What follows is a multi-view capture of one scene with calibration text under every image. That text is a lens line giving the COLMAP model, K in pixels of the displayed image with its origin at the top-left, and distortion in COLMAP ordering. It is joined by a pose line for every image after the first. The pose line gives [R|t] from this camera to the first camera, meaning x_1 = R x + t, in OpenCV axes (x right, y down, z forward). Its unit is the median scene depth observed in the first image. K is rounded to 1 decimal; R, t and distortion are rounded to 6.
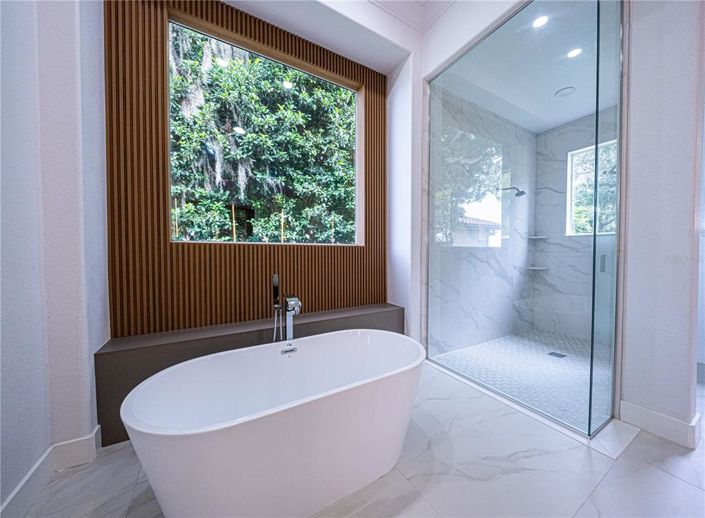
lens RADIAL K [[250.4, 0, 356.8], [0, 250.4, 259.3], [0, 0, 1]] dist [0.000491, -0.001025]
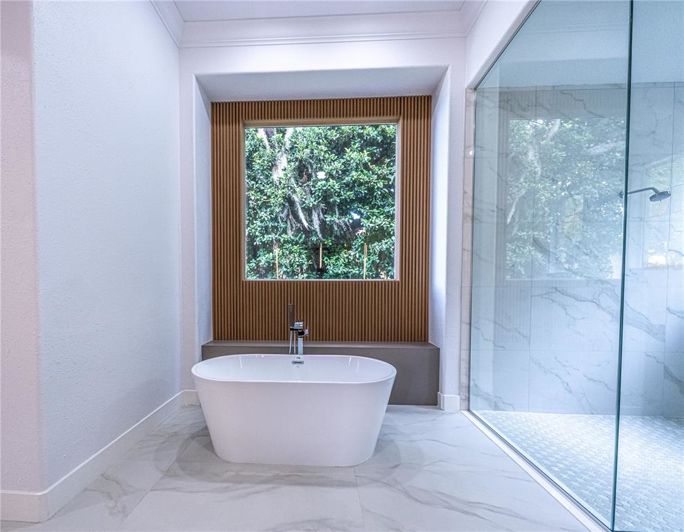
lens RADIAL K [[284.8, 0, 305.7], [0, 284.8, 296.2], [0, 0, 1]] dist [-0.003588, -0.001039]
pose [[0.828014, 0.015296, -0.560498, 0.297052], [-0.016482, 0.999860, 0.002937, 0.008243], [0.560465, 0.006807, 0.828150, -0.103917]]
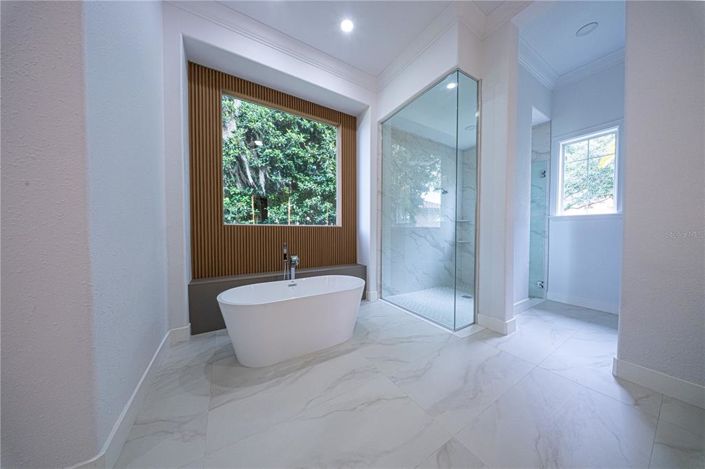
lens RADIAL K [[209.0, 0, 352.2], [0, 209.0, 235.4], [0, 0, 1]] dist [-0.008004, 0.000018]
pose [[0.999998, 0.000090, 0.002061, 0.079657], [-0.000077, 0.999981, -0.006156, 0.008108], [-0.002062, 0.006156, 0.999979, -0.258975]]
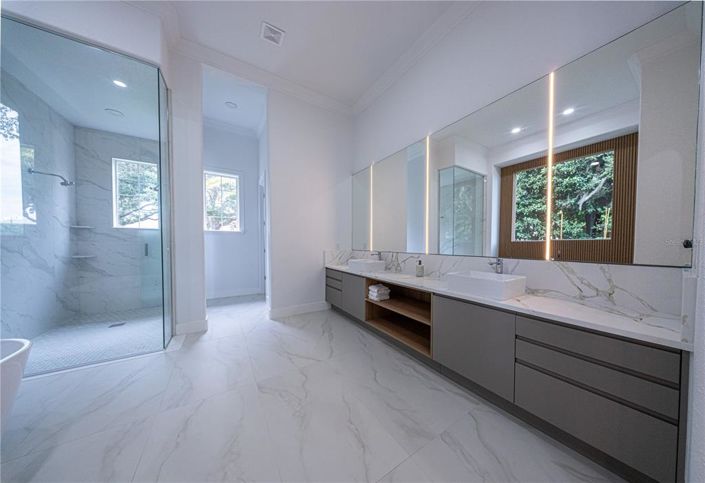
lens RADIAL K [[216.4, 0, 373.7], [0, 216.4, 249.8], [0, 0, 1]] dist [-0.000148, -0.000154]
pose [[-0.075529, -0.029162, 0.996717, -0.313398], [0.017652, 0.999377, 0.030577, 0.001846], [-0.996987, 0.019904, -0.074967, -0.166446]]
